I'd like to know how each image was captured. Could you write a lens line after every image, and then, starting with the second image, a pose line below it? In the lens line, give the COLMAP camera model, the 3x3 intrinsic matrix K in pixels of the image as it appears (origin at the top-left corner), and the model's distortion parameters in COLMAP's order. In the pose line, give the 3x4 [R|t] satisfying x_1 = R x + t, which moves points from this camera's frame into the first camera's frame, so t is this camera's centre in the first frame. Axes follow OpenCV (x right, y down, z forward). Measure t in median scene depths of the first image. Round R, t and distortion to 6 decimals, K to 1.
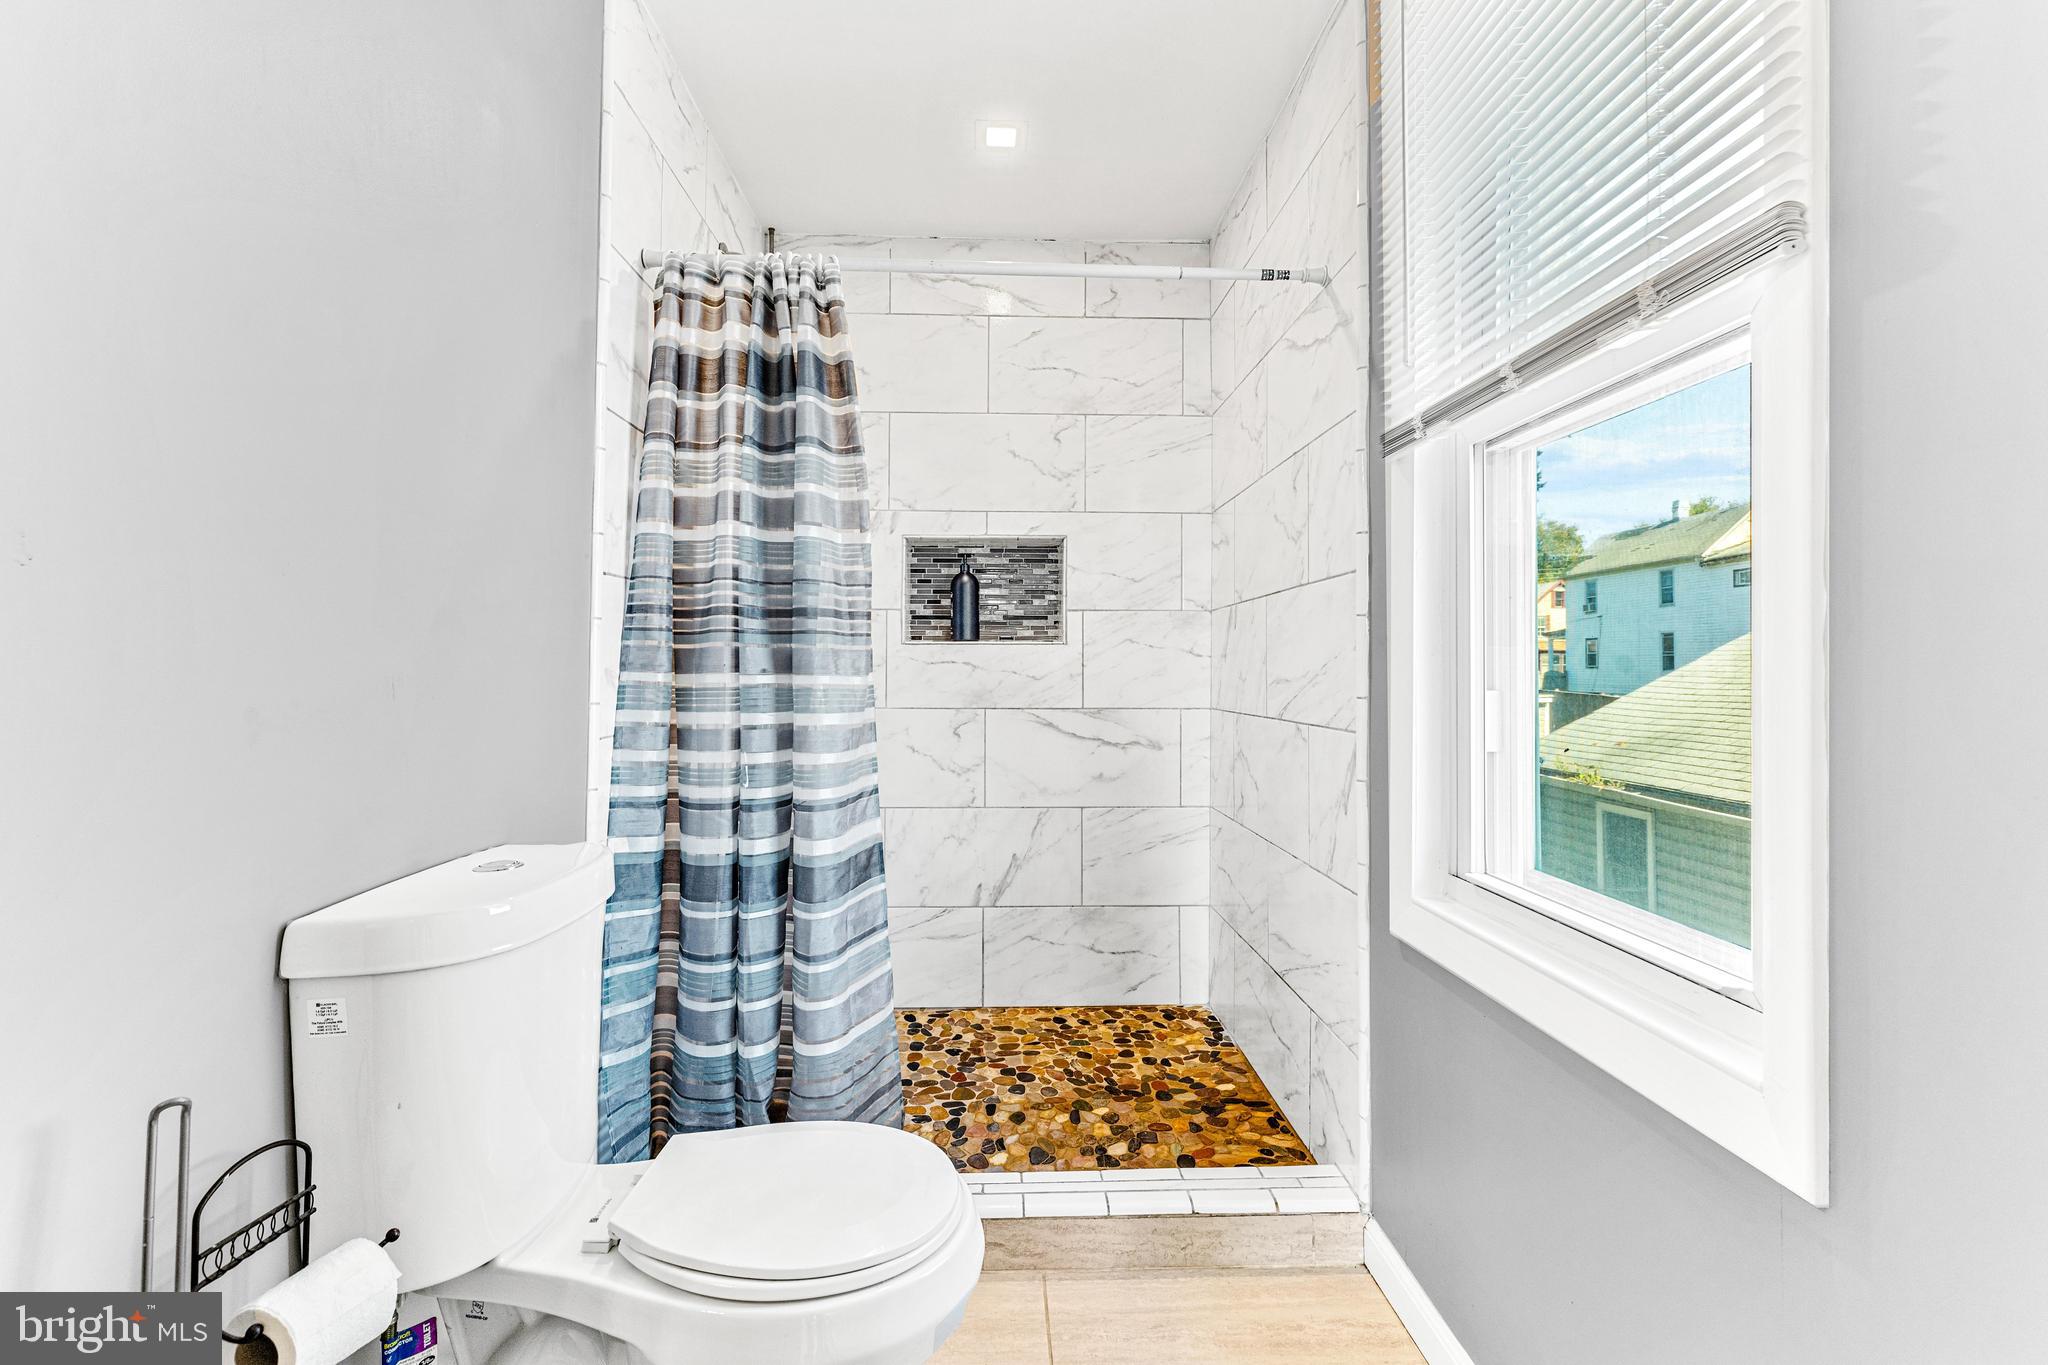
lens RADIAL K [[943.9, 0, 1034.2], [0, 943.9, 647.0], [0, 0, 1]] dist [0.006054, -0.001134]
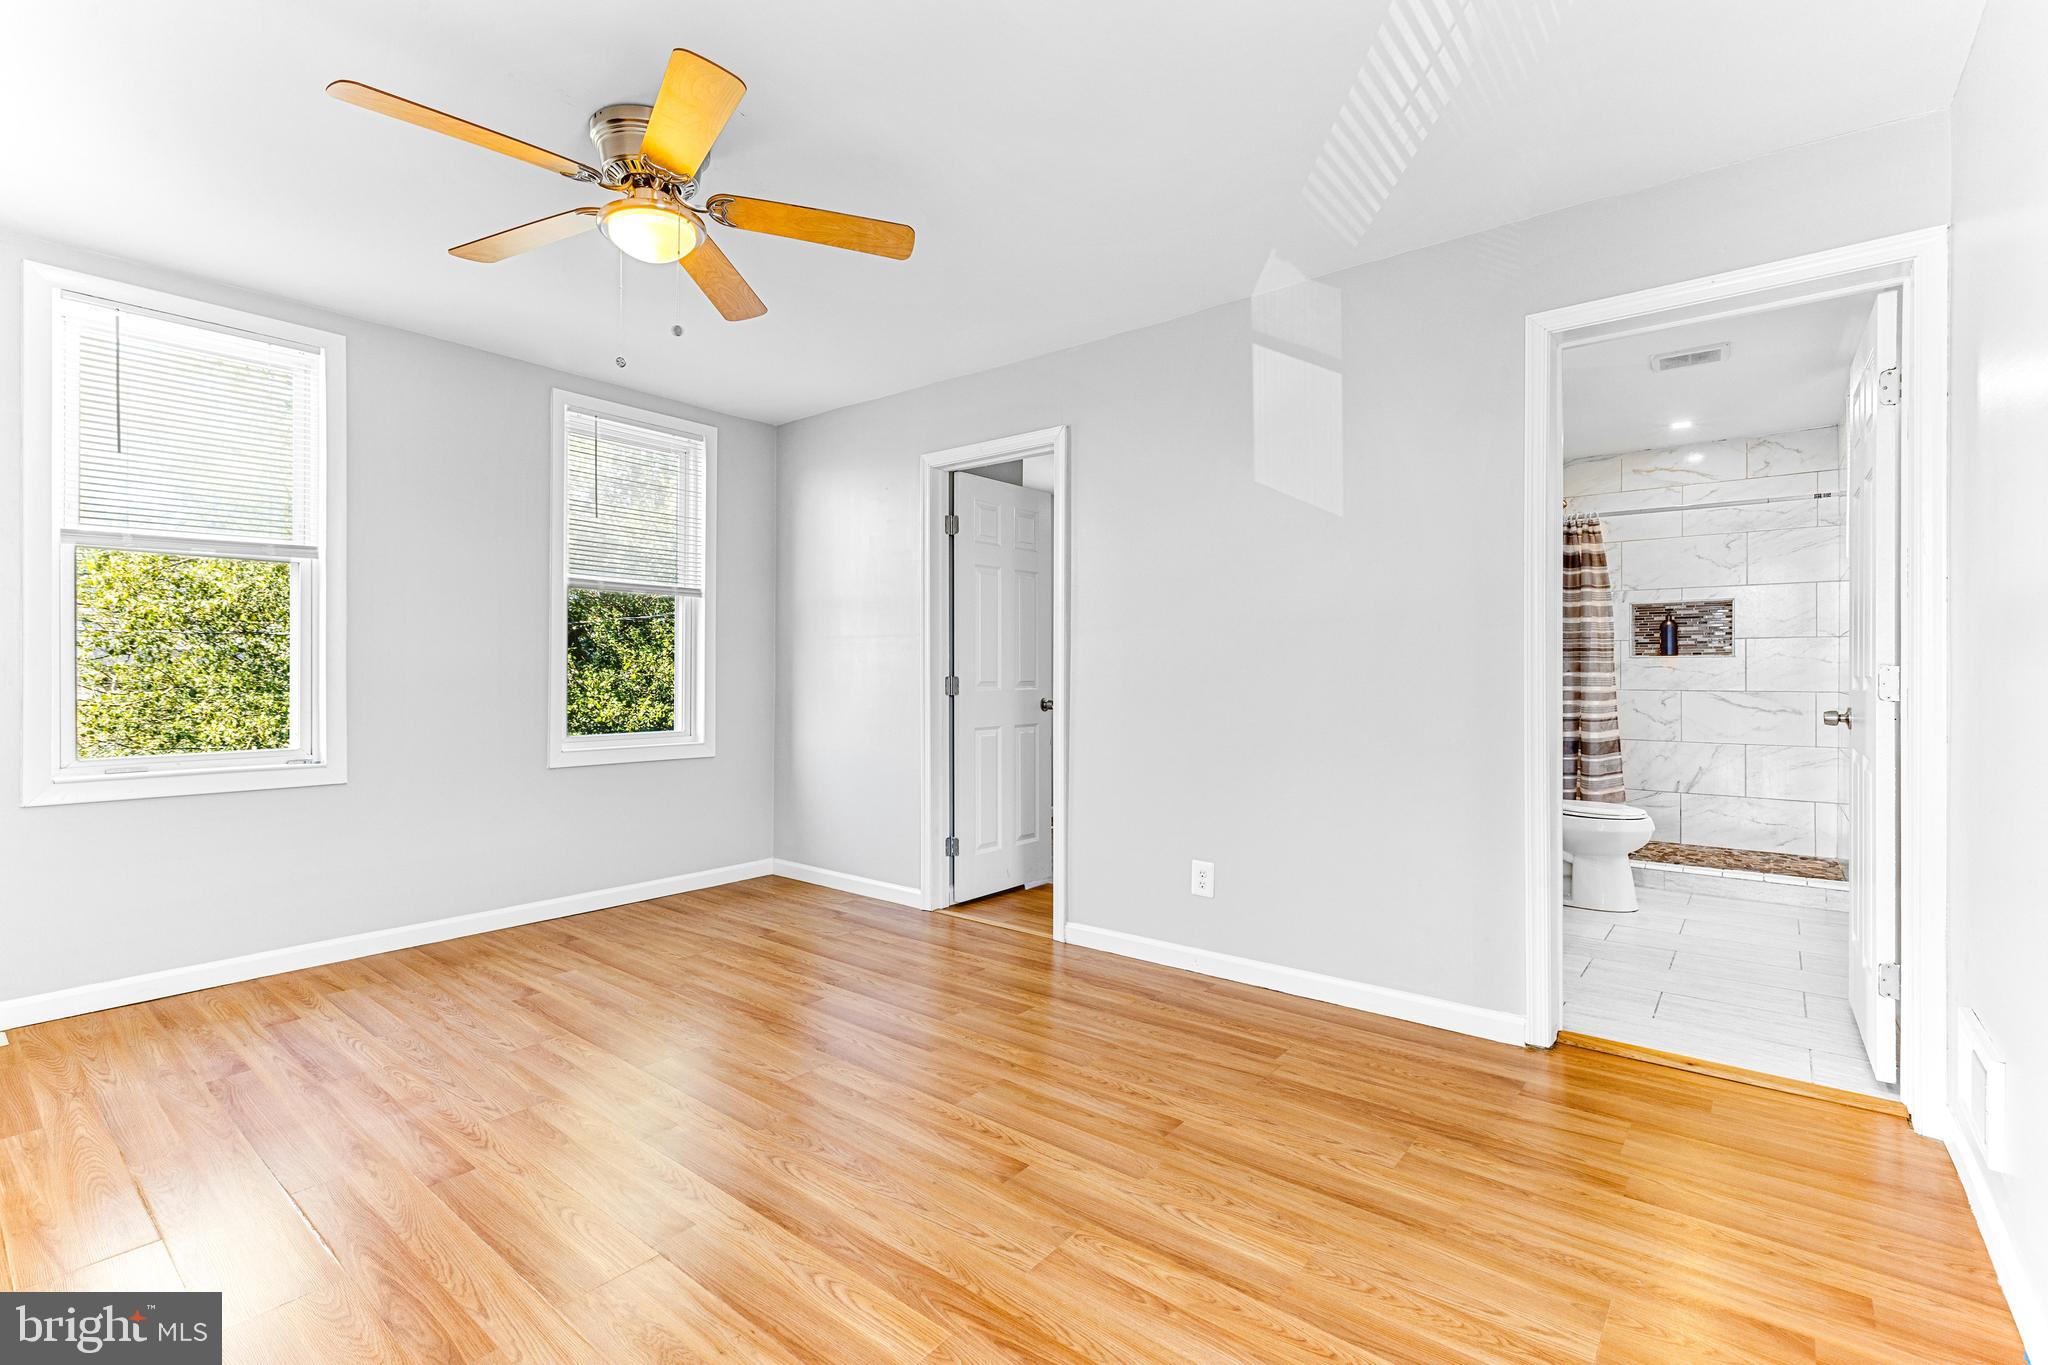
lens RADIAL K [[943.9, 0, 1019.3], [0, 943.9, 676.6], [0, 0, 1]] dist [0.006054, -0.001134]
pose [[0.751809, -0.000260, -0.659381, 0.302921], [0.018158, 0.999629, 0.020309, -0.039648], [0.659131, -0.027241, 0.751535, -1.971061]]
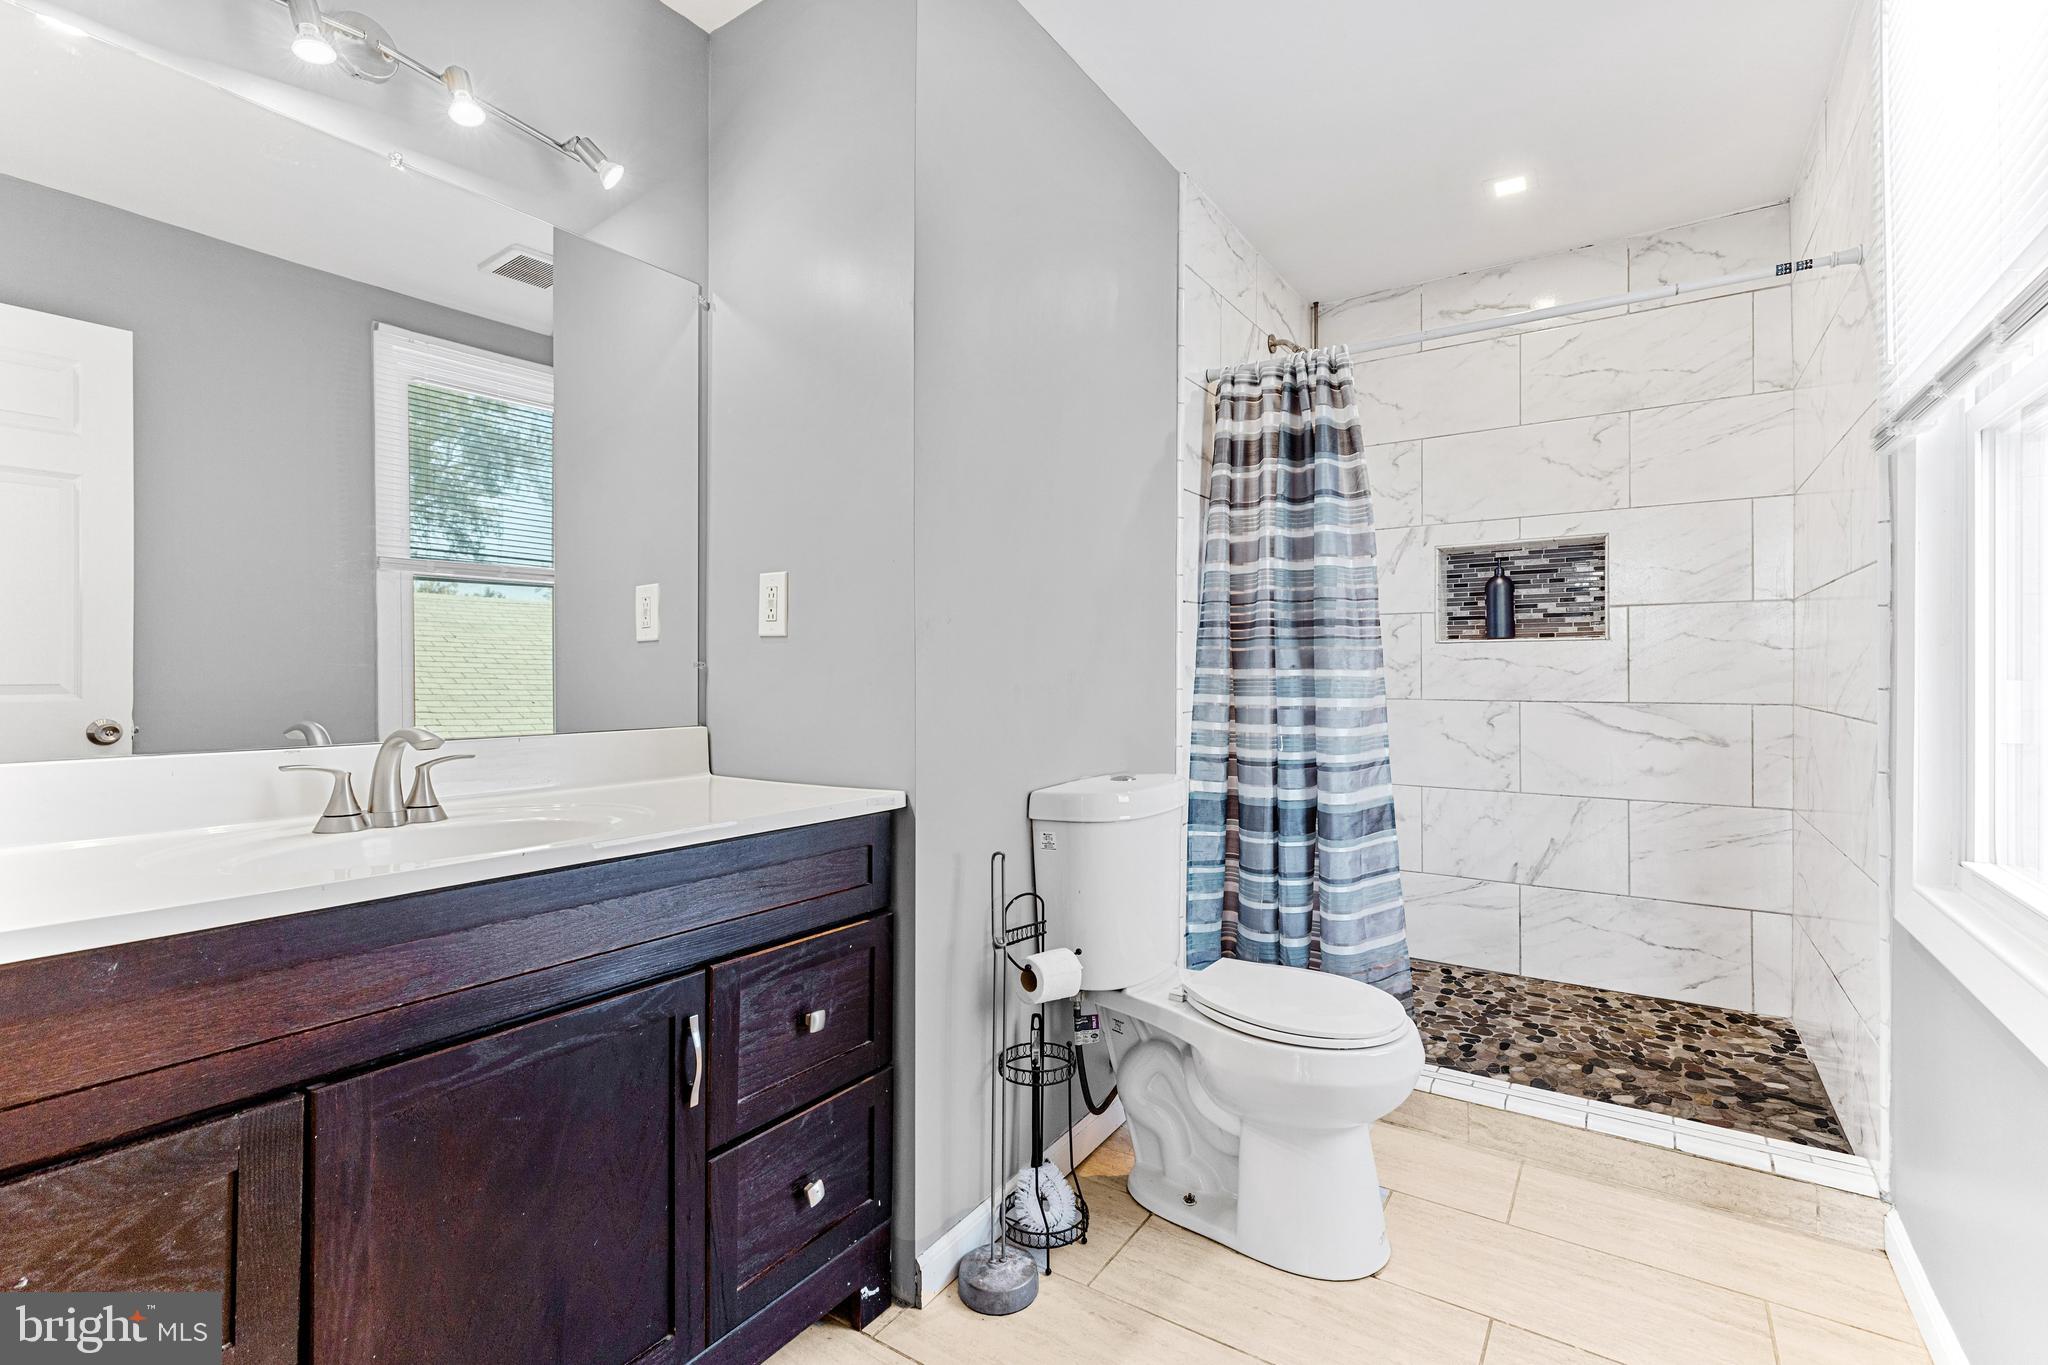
lens RADIAL K [[943.9, 0, 1020.6], [0, 943.9, 670.8], [0, 0, 1]] dist [0.006054, -0.001134]
pose [[0.807121, -0.005135, -0.590363, 0.184303], [0.020129, 0.999620, 0.018825, -0.001833], [0.590042, -0.027078, 0.806918, -0.303678]]
